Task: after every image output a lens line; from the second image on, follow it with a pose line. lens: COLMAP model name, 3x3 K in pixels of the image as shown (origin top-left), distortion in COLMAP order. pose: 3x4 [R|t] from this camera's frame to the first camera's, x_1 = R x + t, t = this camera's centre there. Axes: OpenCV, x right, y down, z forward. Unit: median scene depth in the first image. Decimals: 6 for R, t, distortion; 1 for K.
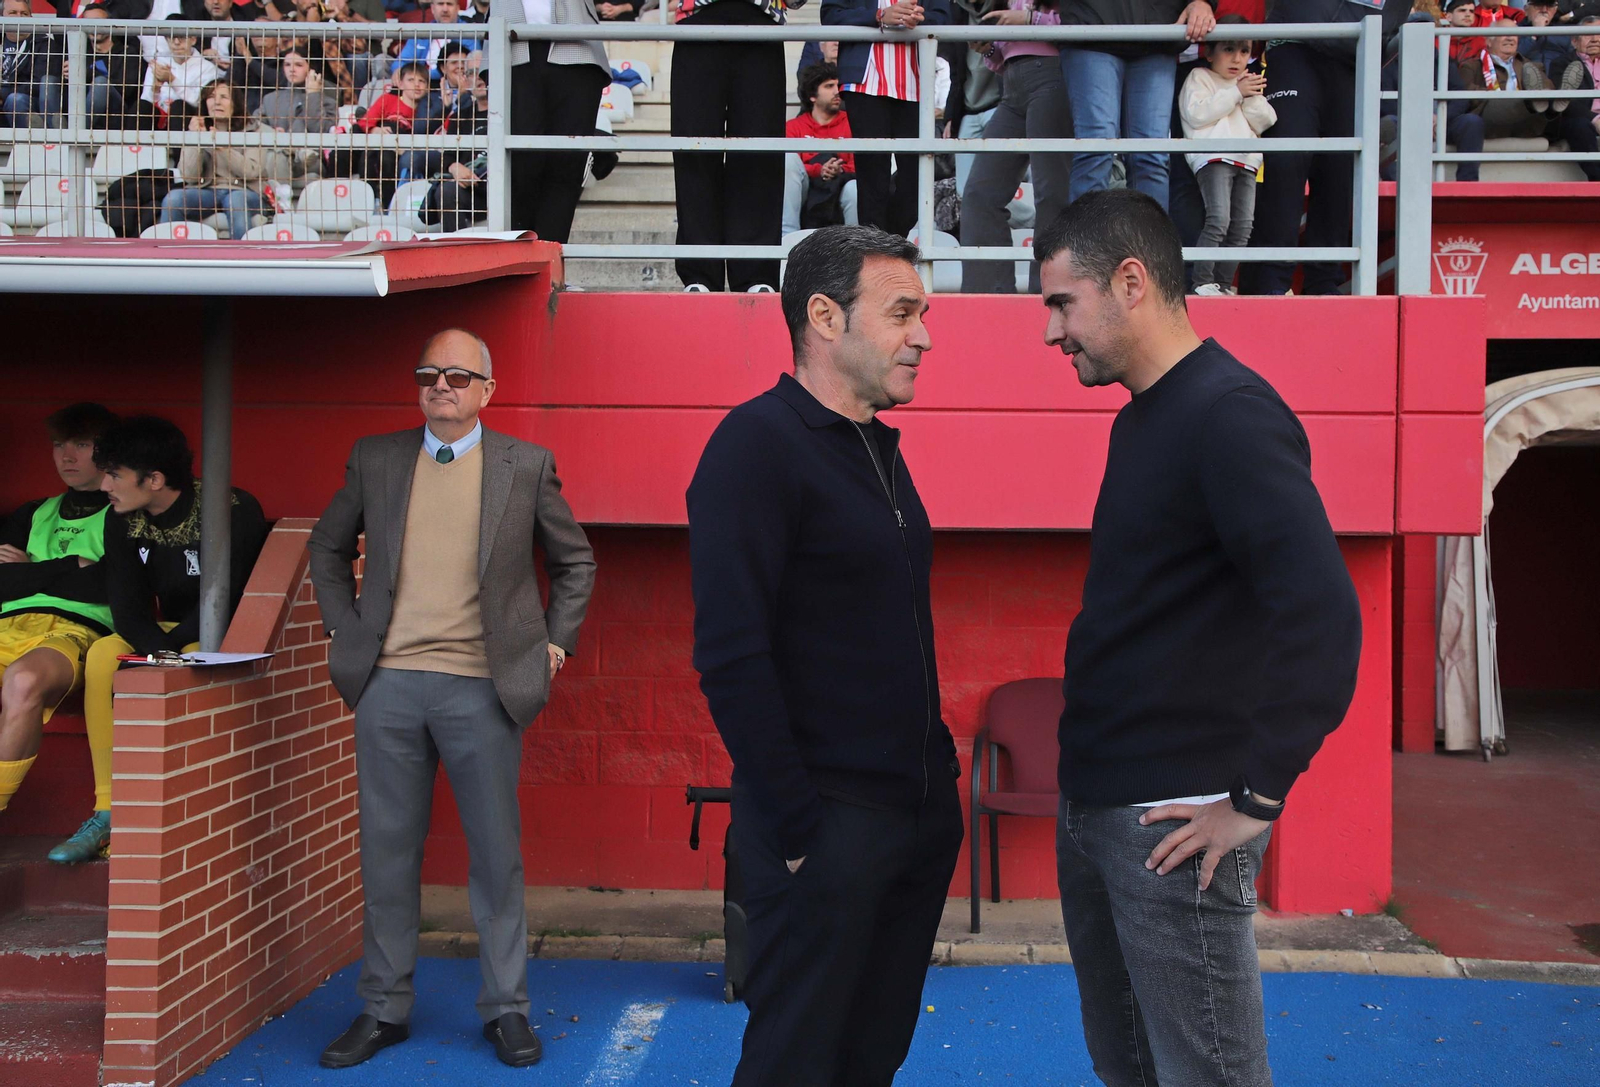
lens RADIAL K [[1693.9, 0, 802.4], [0, 1693.9, 542.4], [0, 0, 1]] dist [-0.014114, 0.000000]
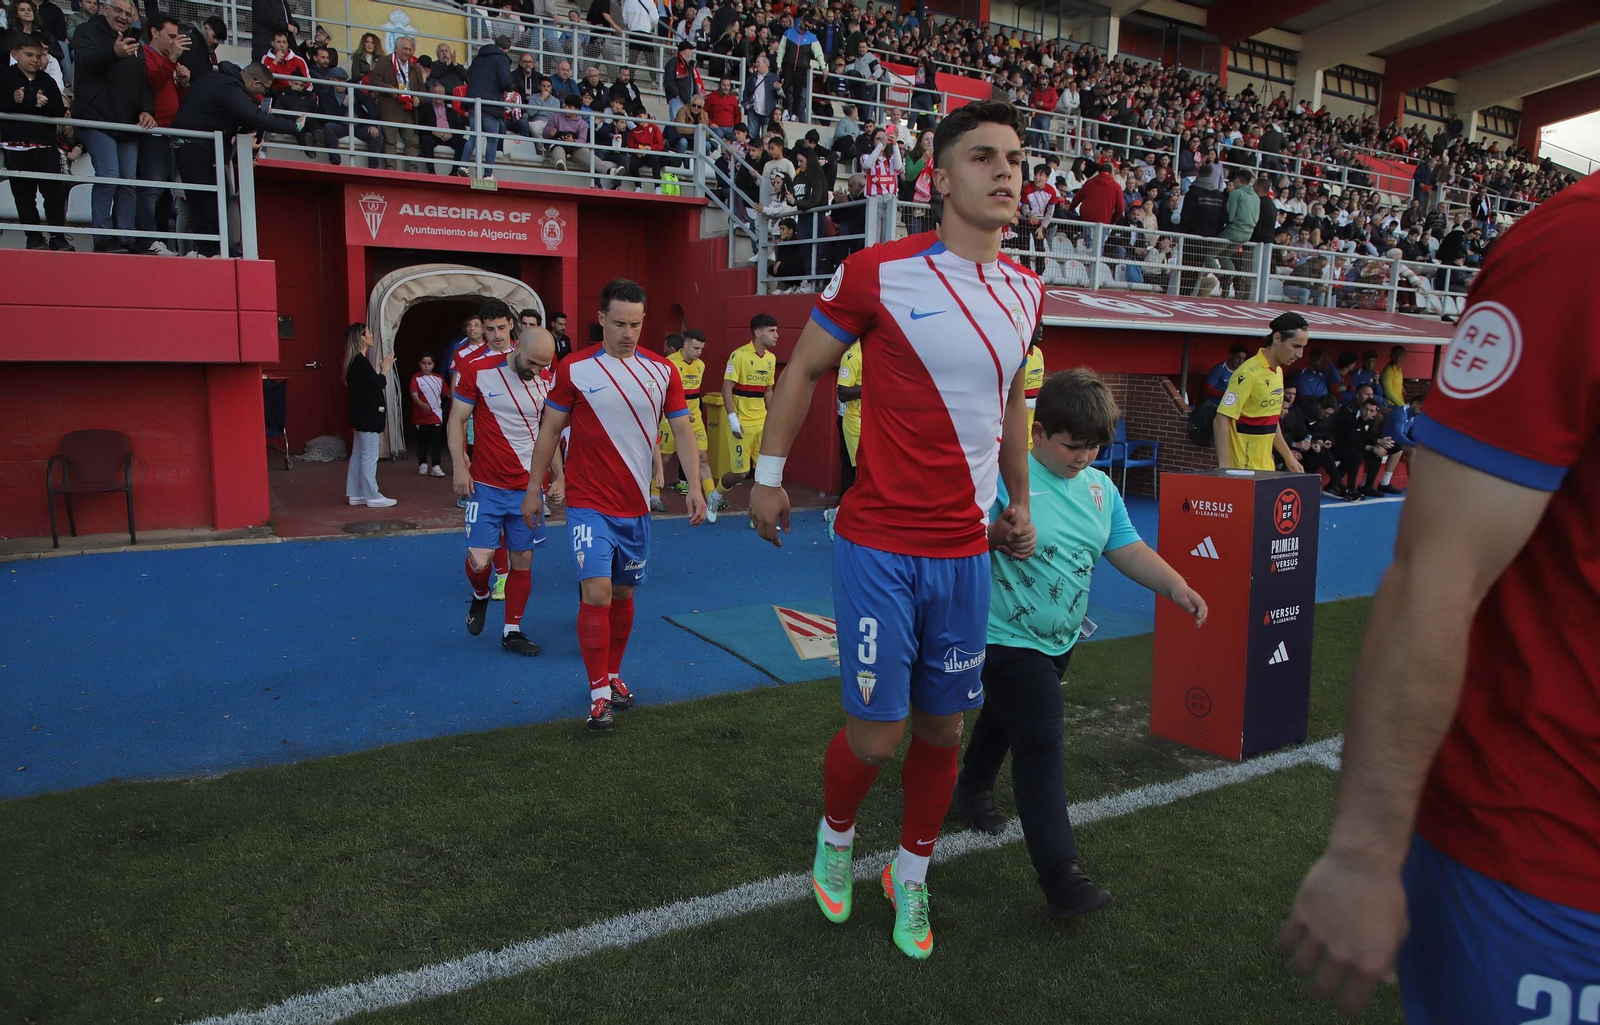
lens RADIAL K [[1145.3, 0, 796.8], [0, 1145.3, 518.7], [0, 0, 1]] dist [-0.007205, -0.000776]
pose [[0.838213, -0.081850, 0.539165, 0.063738], [-0.006566, 0.987086, 0.160056, -0.026328], [-0.545303, -0.137701, 0.826851, -0.406348]]
